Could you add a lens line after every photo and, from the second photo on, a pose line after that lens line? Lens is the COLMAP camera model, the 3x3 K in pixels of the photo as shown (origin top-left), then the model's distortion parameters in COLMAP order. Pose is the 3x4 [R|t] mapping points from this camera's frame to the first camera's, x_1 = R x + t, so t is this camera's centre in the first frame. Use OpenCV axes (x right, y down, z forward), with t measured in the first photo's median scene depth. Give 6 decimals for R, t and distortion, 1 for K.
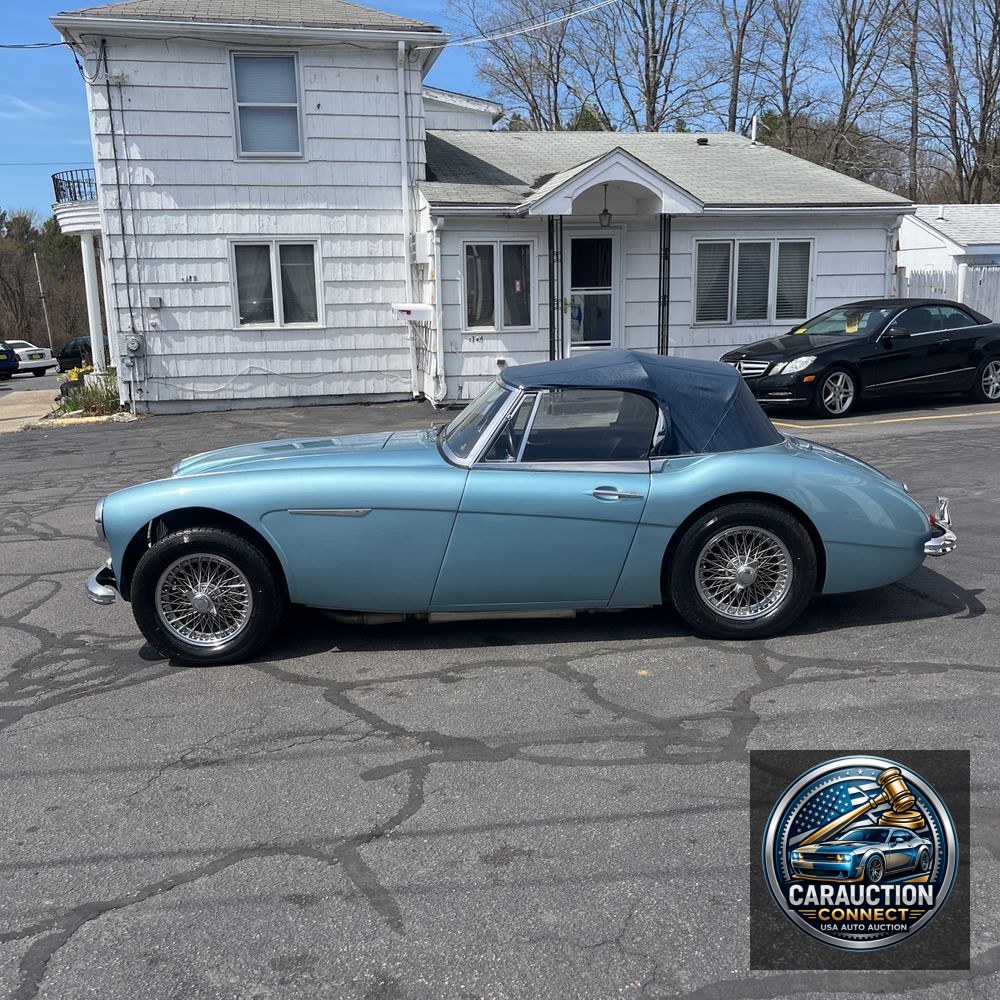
lens RADIAL K [[1007.4, 0, 498.2], [0, 1007.4, 491.8], [0, 0, 1]] dist [0.010656, 0.026154]
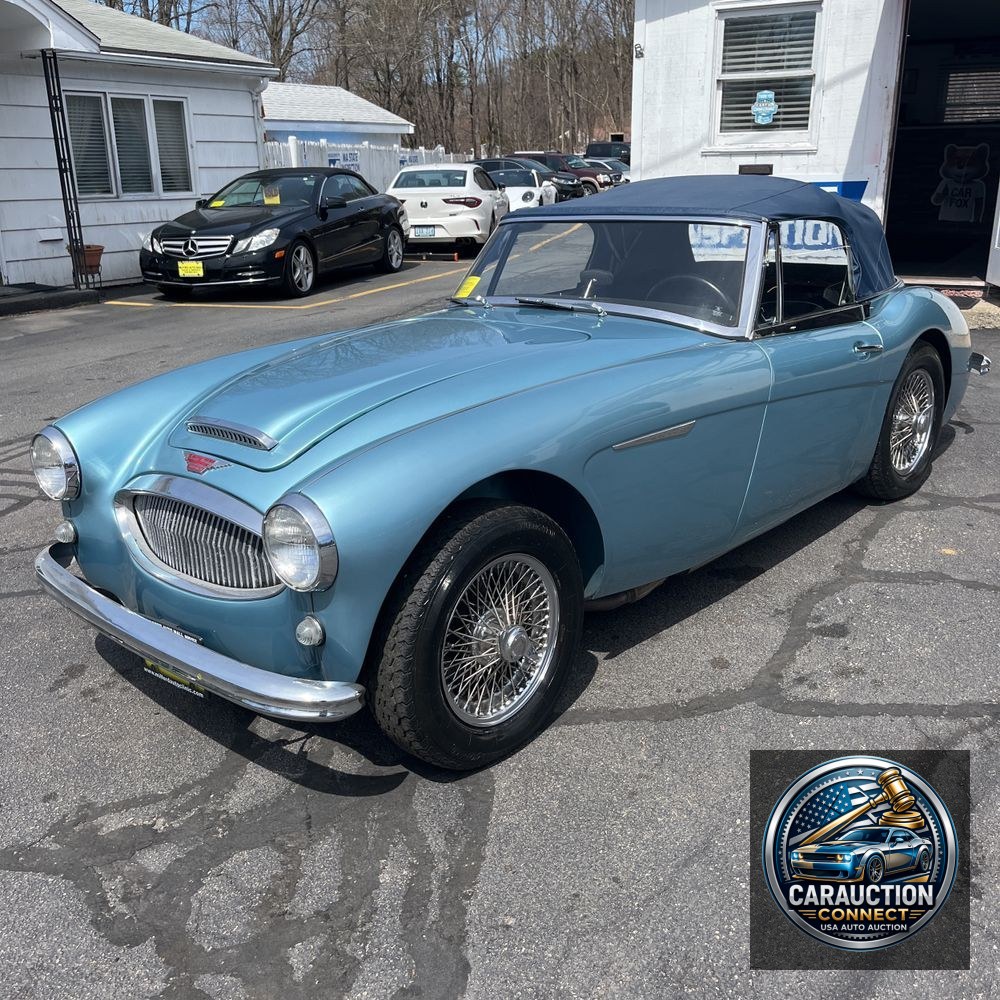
lens RADIAL K [[1007.4, 0, 498.2], [0, 1007.4, 491.8], [0, 0, 1]] dist [0.010656, 0.026154]
pose [[0.686835, -0.214653, 0.694393, -0.197332], [0.143727, 0.976640, 0.159739, -0.017127], [-0.712461, -0.009912, 0.701642, 0.190046]]
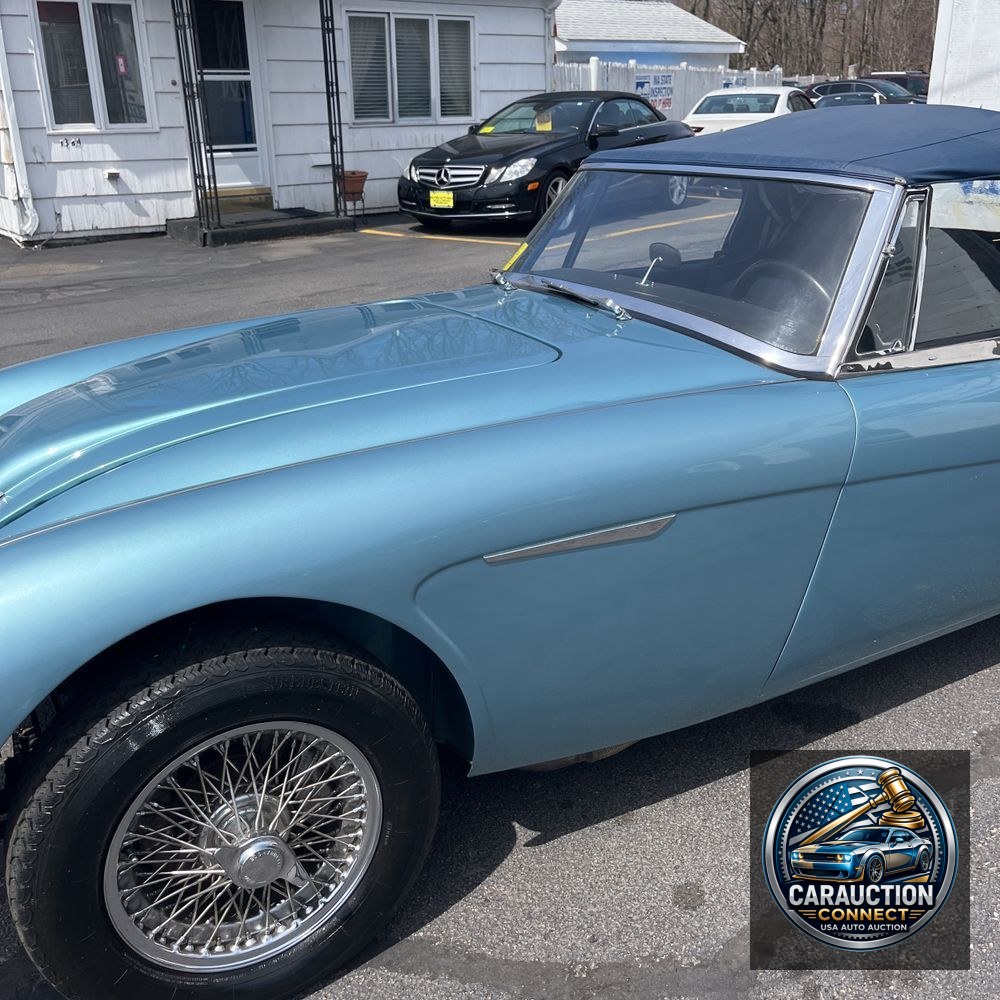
lens RADIAL K [[1016.4, 0, 511.3], [0, 1016.4, 472.5], [0, 0, 1]] dist [0.020201, 0.000795]
pose [[0.880288, -0.156125, 0.448017, -0.106257], [0.086930, 0.981395, 0.171191, -0.021123], [-0.466409, -0.111751, 0.877482, 0.203070]]
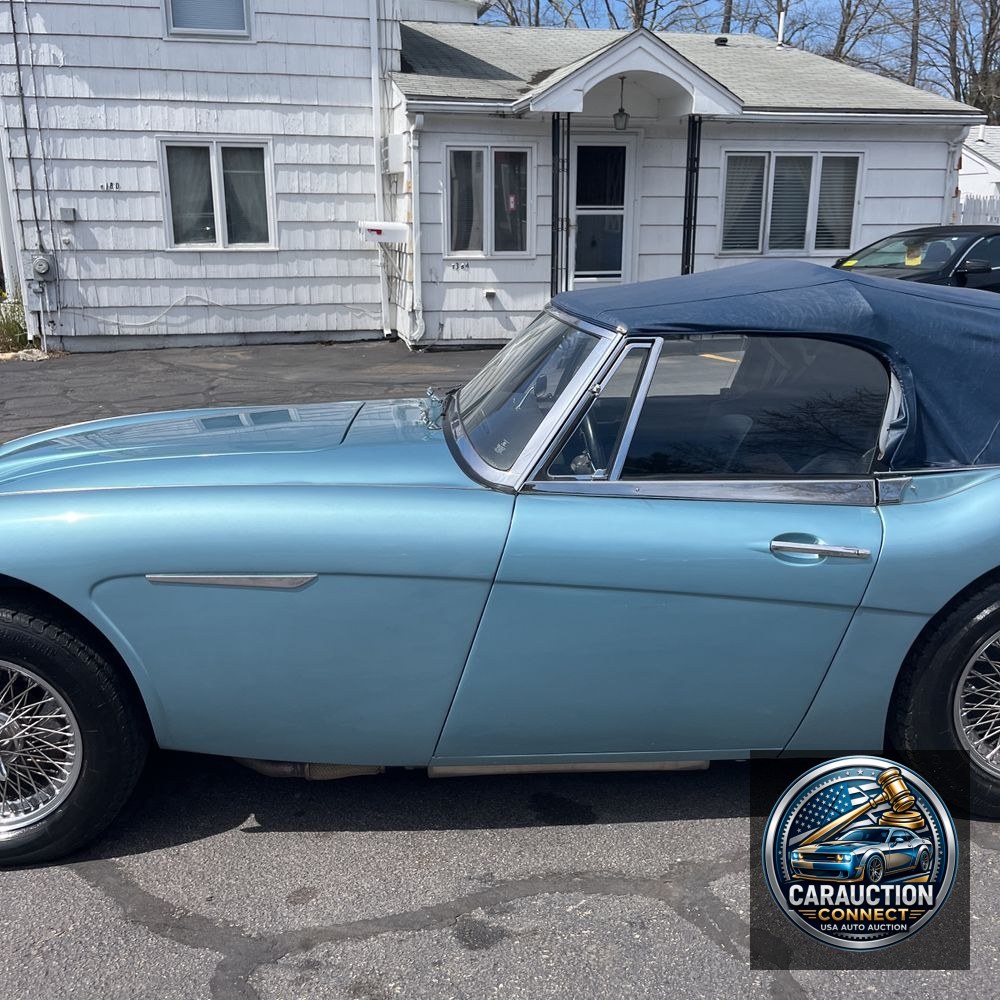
lens RADIAL K [[1025.8, 0, 496.3], [0, 1025.8, 483.3], [0, 0, 1]] dist [0.006481, 0.026050]
pose [[0.999497, 0.010217, 0.030014, -0.016118], [-0.011697, 0.998703, 0.049556, -0.015670], [-0.029469, -0.049882, 0.998320, 0.147674]]
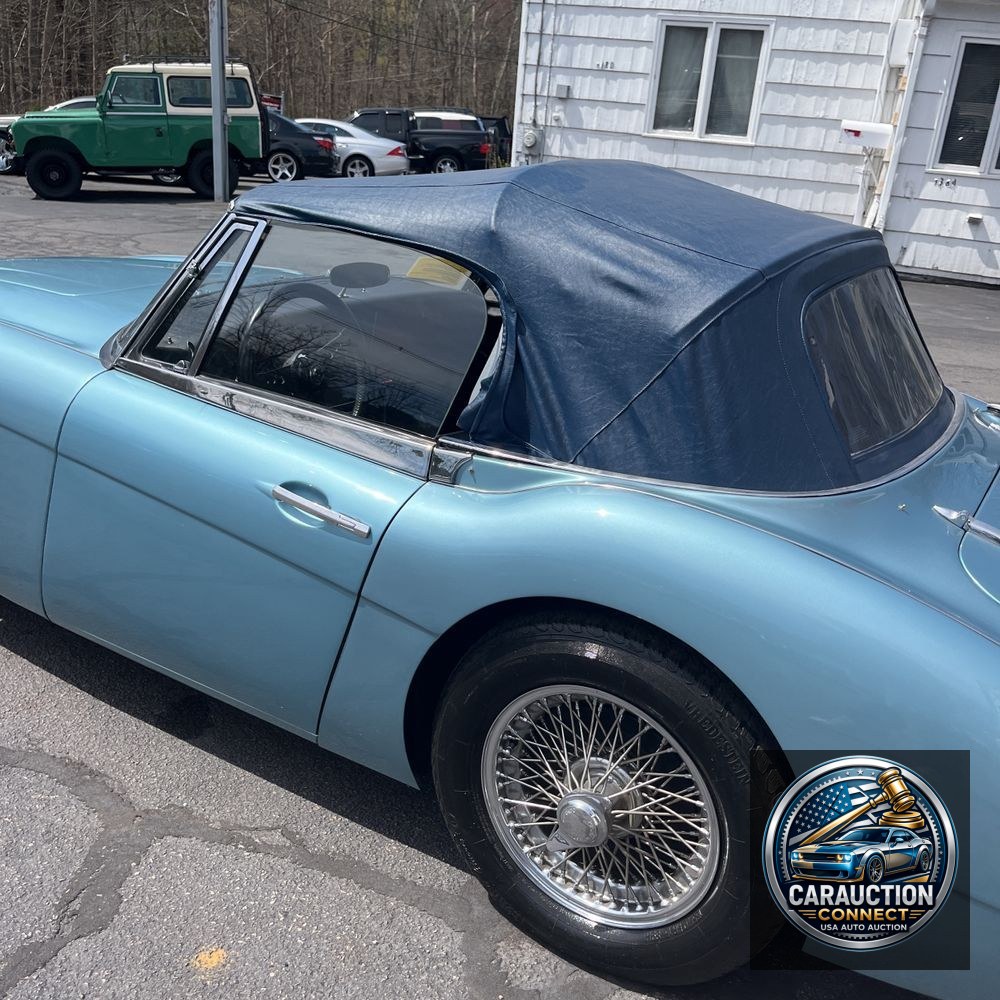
lens RADIAL K [[1013.1, 0, 500.5], [0, 1013.1, 475.5], [0, 0, 1]] dist [0.121461, -0.163066]
pose [[0.843449, 0.265607, -0.466954, 0.107043], [-0.197919, 0.961719, 0.189535, -0.029727], [0.499421, -0.067444, 0.863730, 0.202601]]
